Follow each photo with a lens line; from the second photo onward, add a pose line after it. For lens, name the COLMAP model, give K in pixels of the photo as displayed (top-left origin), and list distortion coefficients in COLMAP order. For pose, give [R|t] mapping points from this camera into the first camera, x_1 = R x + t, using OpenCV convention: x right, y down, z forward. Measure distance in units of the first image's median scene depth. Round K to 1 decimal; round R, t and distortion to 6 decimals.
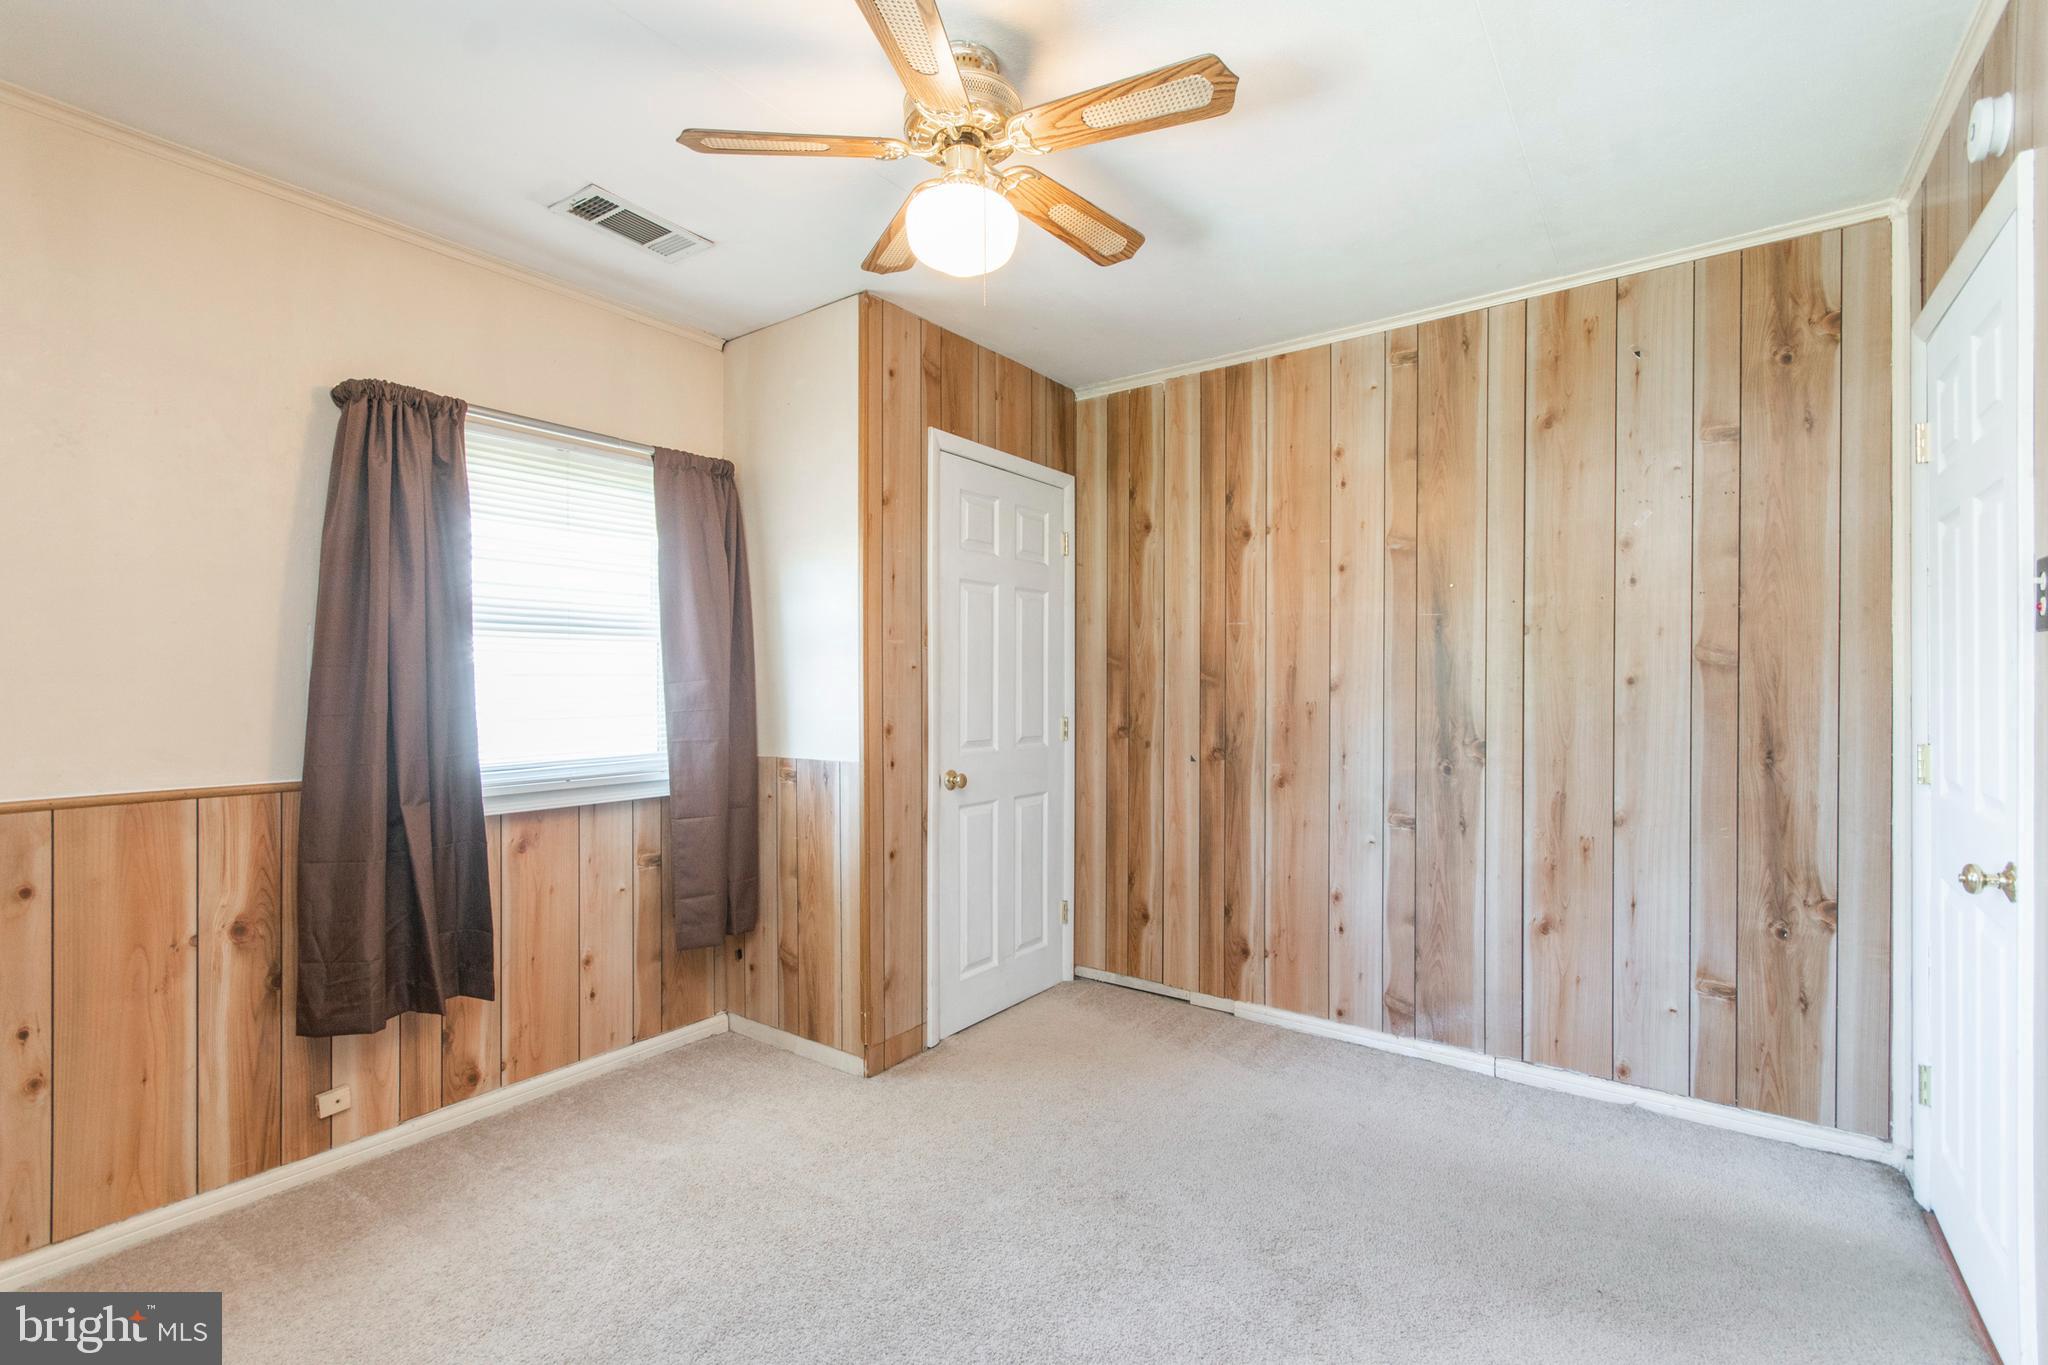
lens RADIAL K [[906.0, 0, 1007.6], [0, 906.0, 690.5], [0, 0, 1]] dist [0.004323, -0.001016]
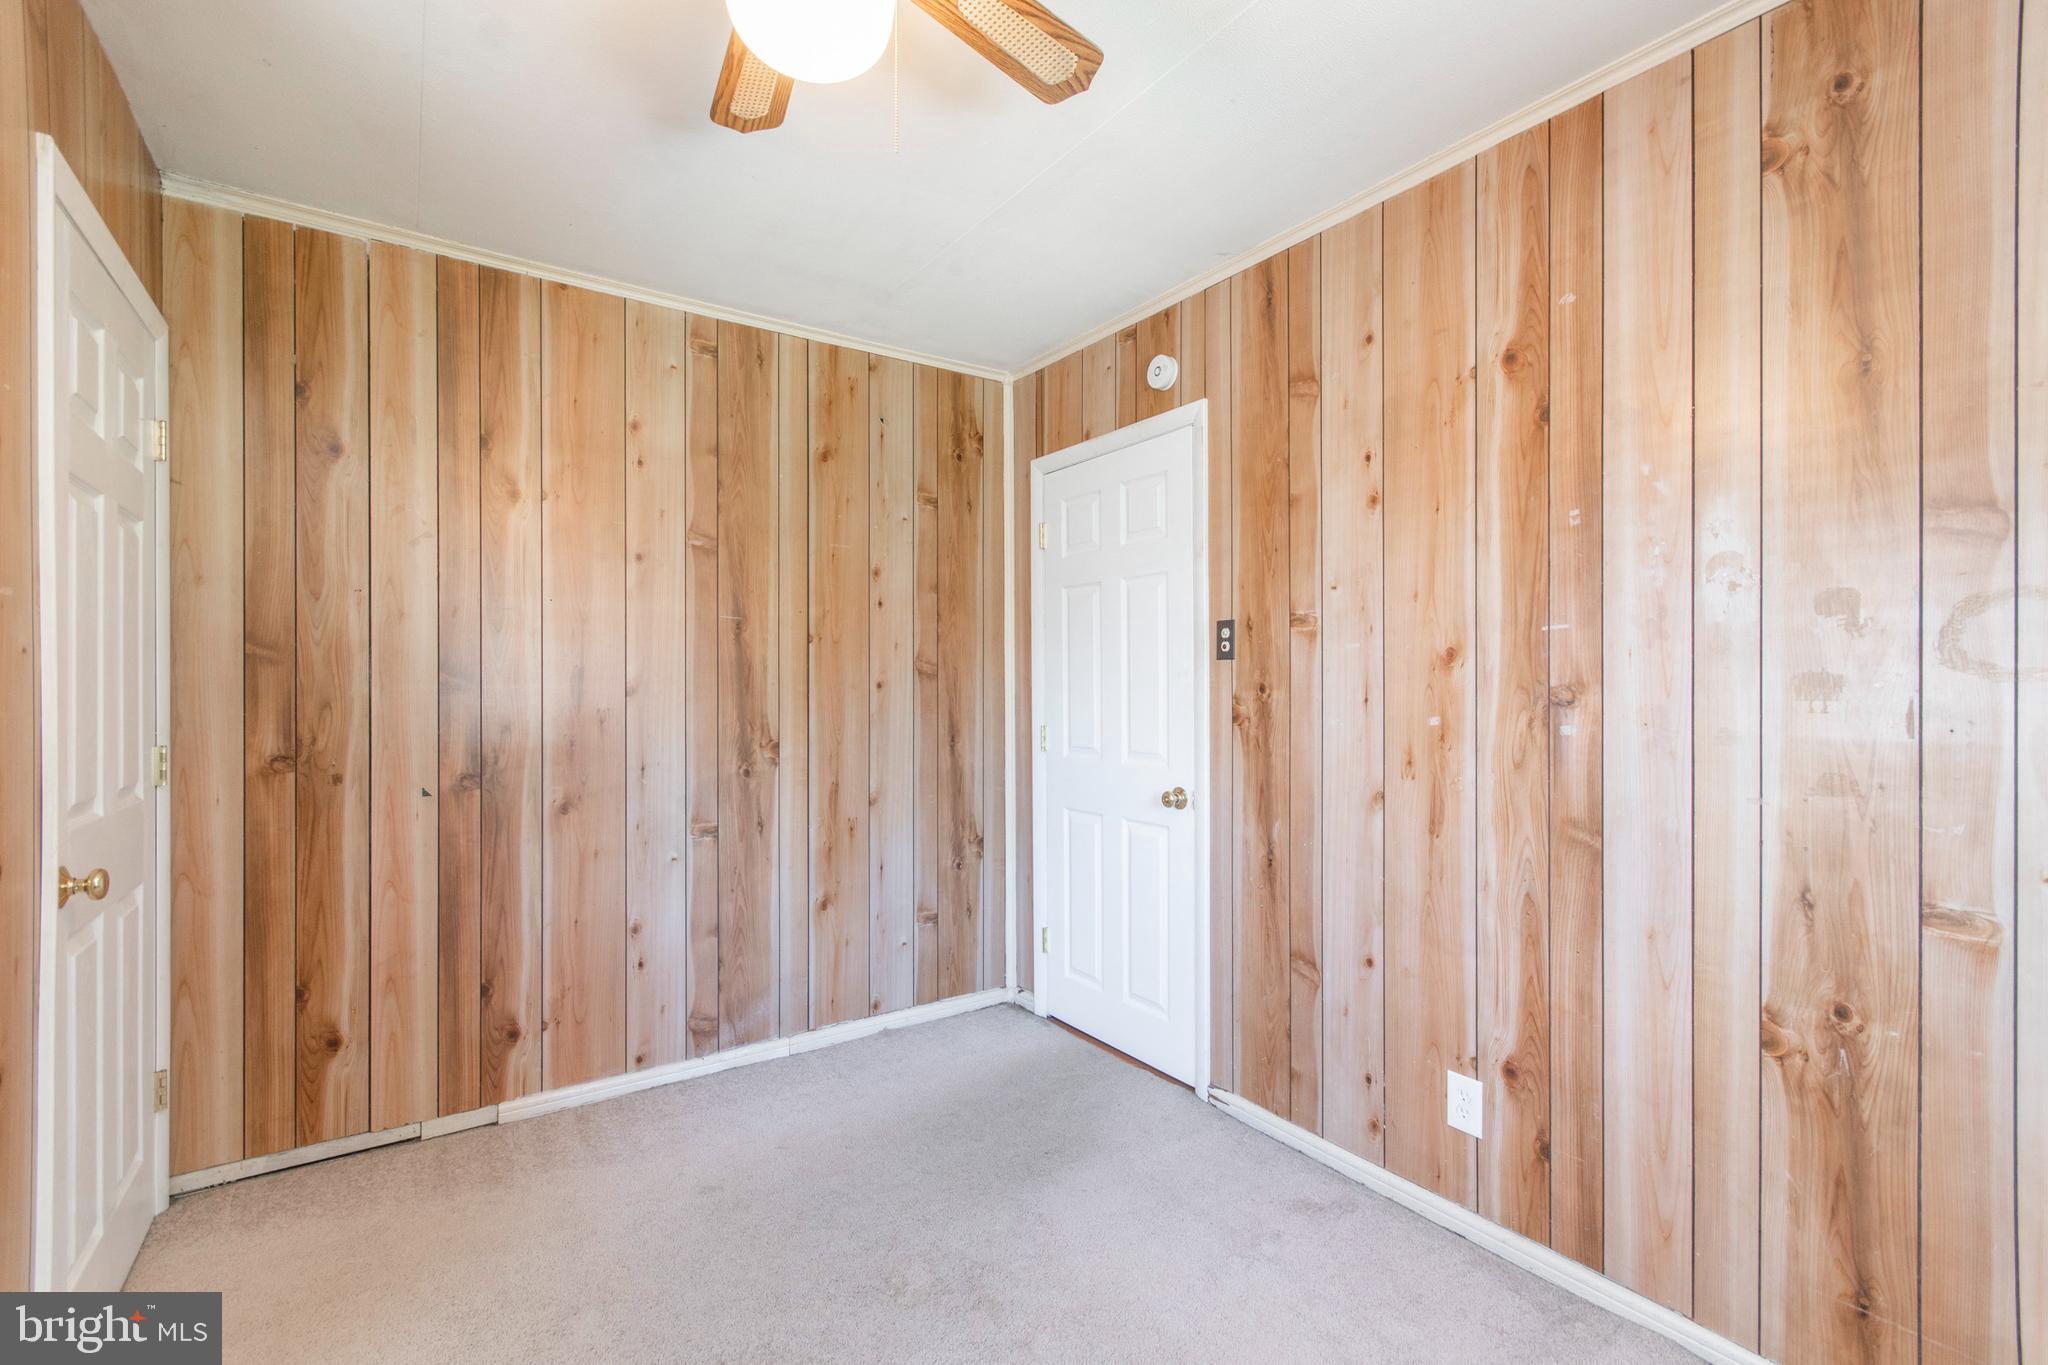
lens RADIAL K [[906.0, 0, 1021.9], [0, 906.0, 690.6], [0, 0, 1]] dist [0.004323, -0.001016]
pose [[0.324228, -0.002225, 0.945976, -0.364155], [0.006440, 0.999979, 0.000145, -0.002155], [-0.945957, 0.006045, 0.324236, 0.374162]]
